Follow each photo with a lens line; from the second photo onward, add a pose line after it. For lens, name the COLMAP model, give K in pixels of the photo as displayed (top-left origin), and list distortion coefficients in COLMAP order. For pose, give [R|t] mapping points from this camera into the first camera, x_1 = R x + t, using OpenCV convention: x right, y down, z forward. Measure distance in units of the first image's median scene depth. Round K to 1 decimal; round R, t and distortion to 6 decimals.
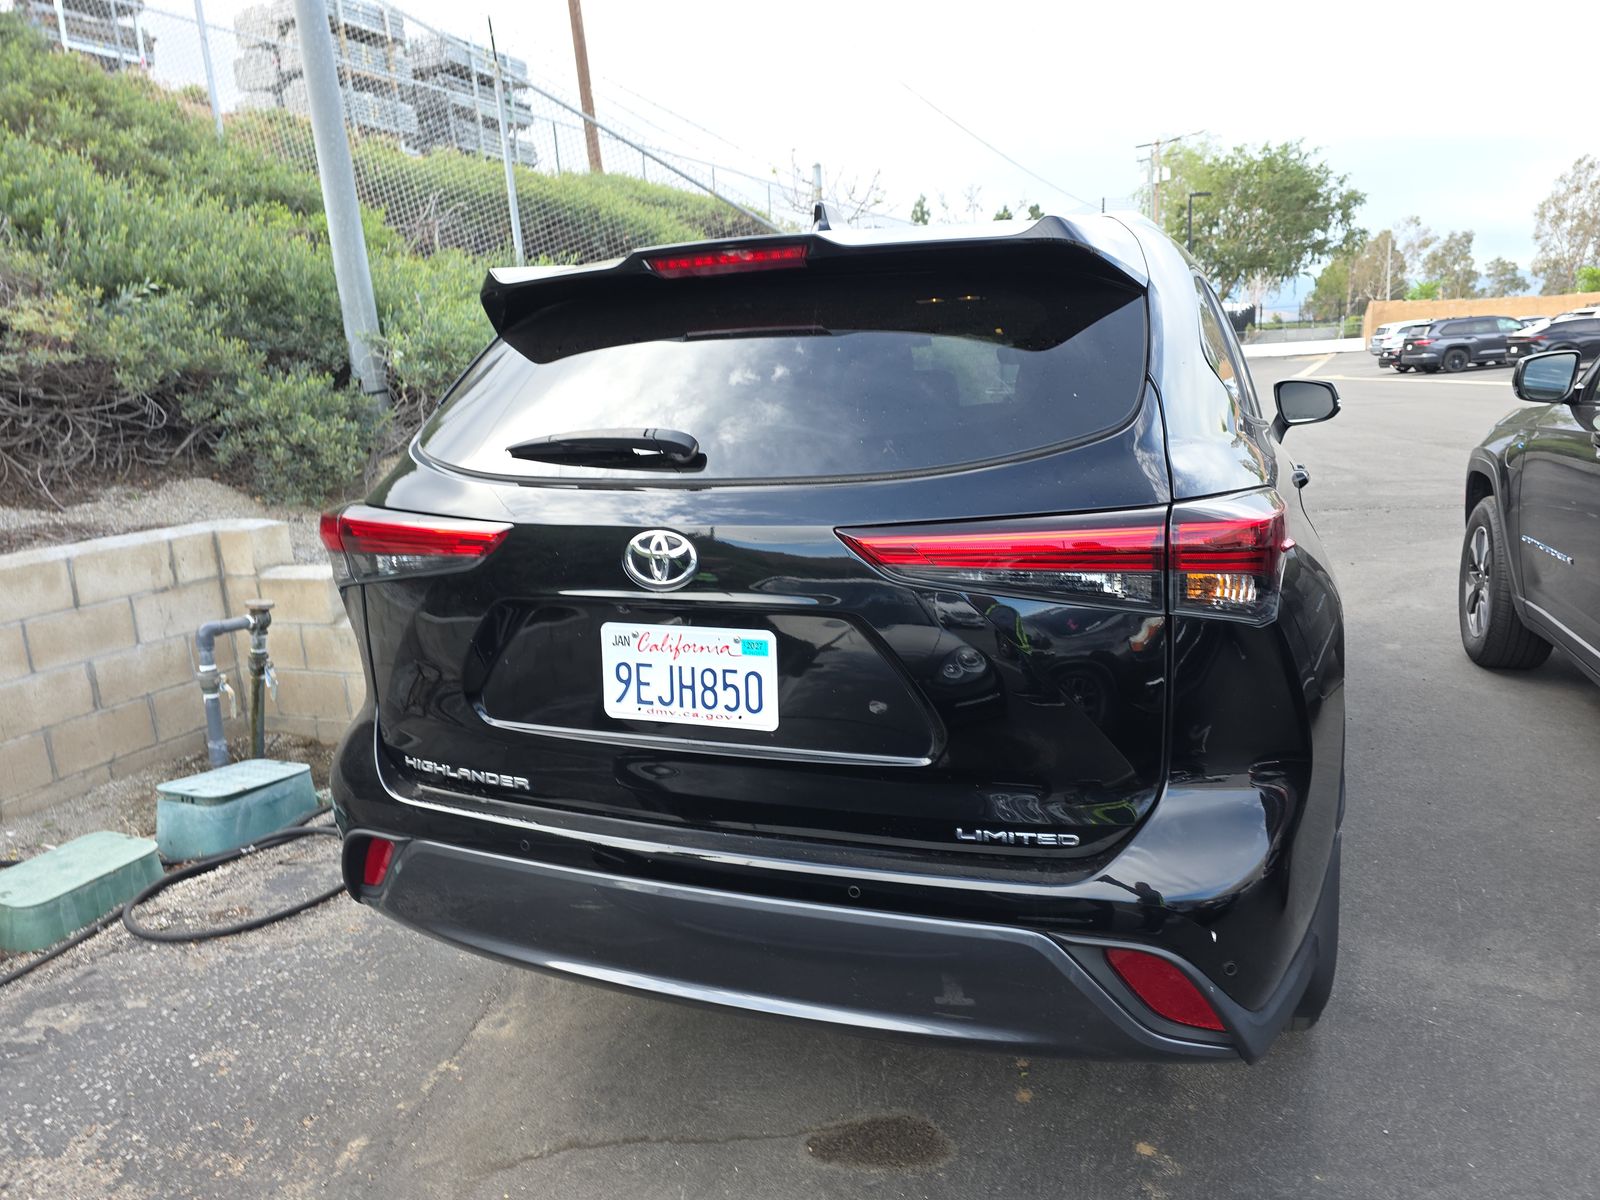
lens RADIAL K [[1076.6, 0, 830.0], [0, 1076.6, 584.5], [0, 0, 1]] dist [0.044765, -0.023387]
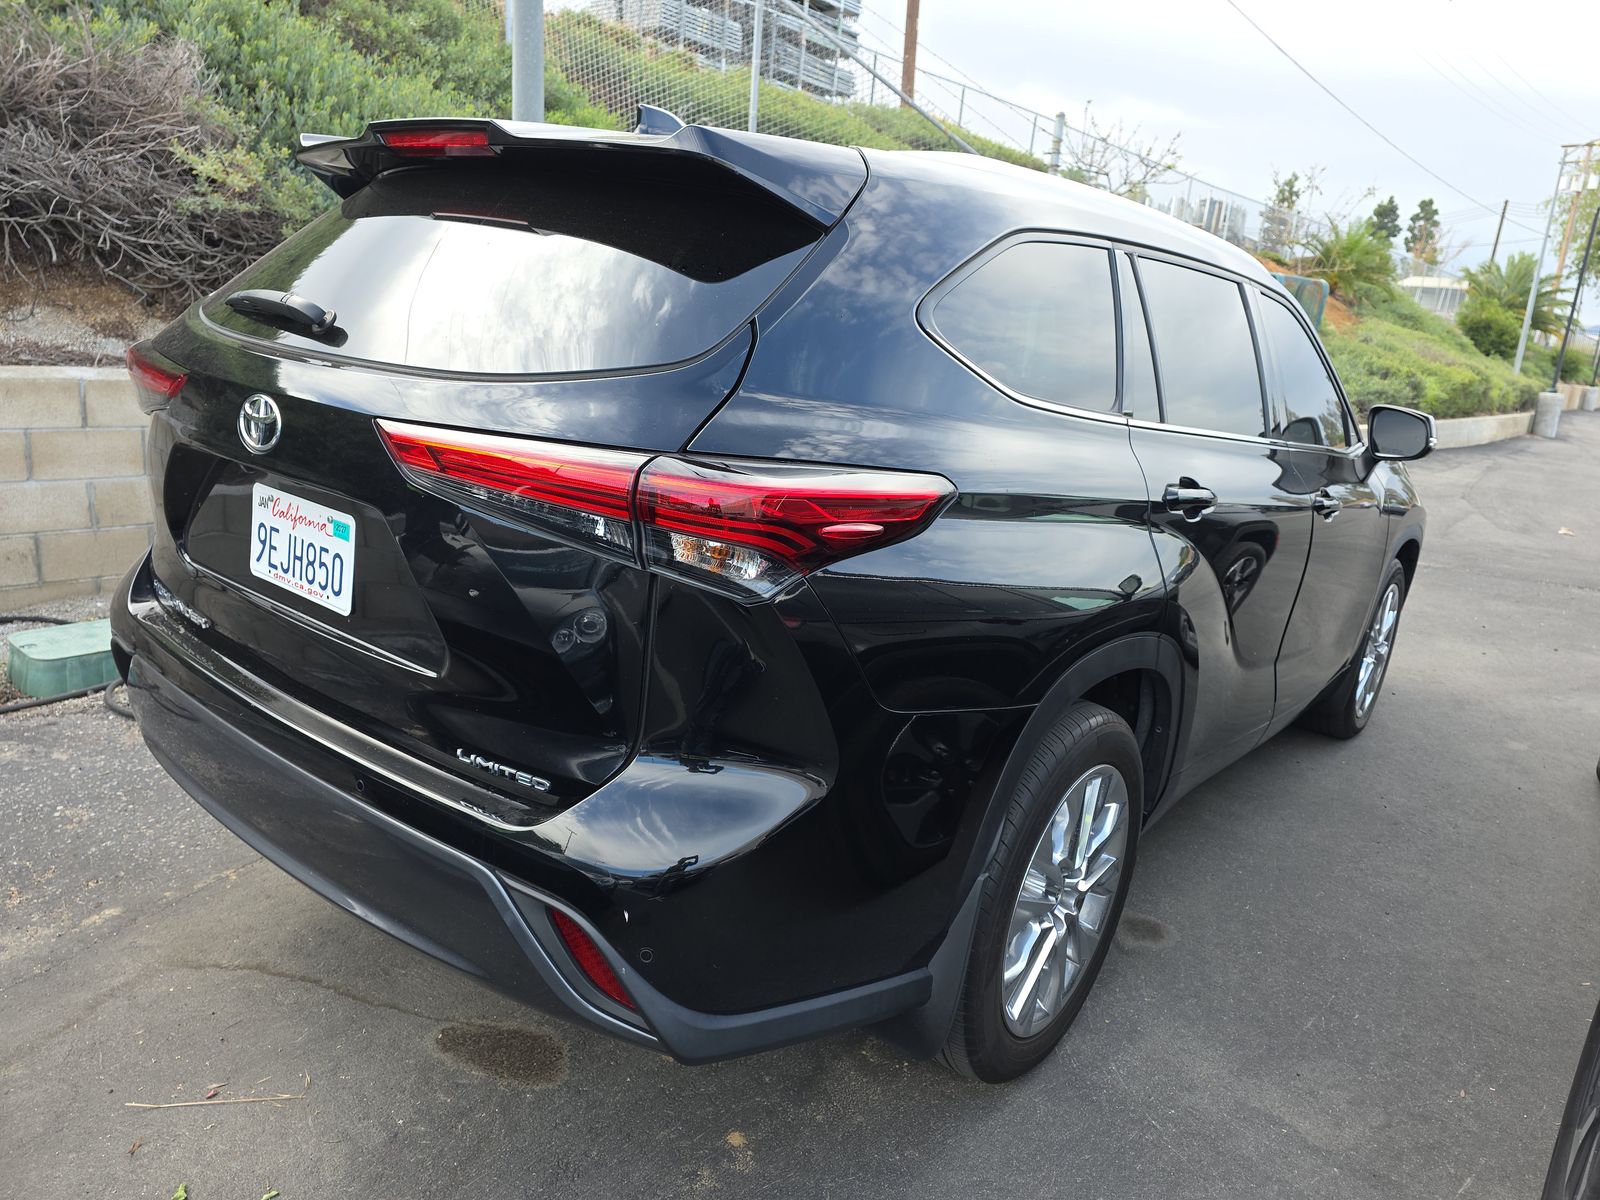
lens RADIAL K [[1076.6, 0, 800.3], [0, 1076.6, 604.5], [0, 0, 1]] dist [0.044765, -0.023387]
pose [[0.949230, 0.211359, -0.233002, 0.459426], [-0.197331, 0.976882, 0.082234, -0.032457], [0.244997, -0.032080, 0.968993, 0.097984]]
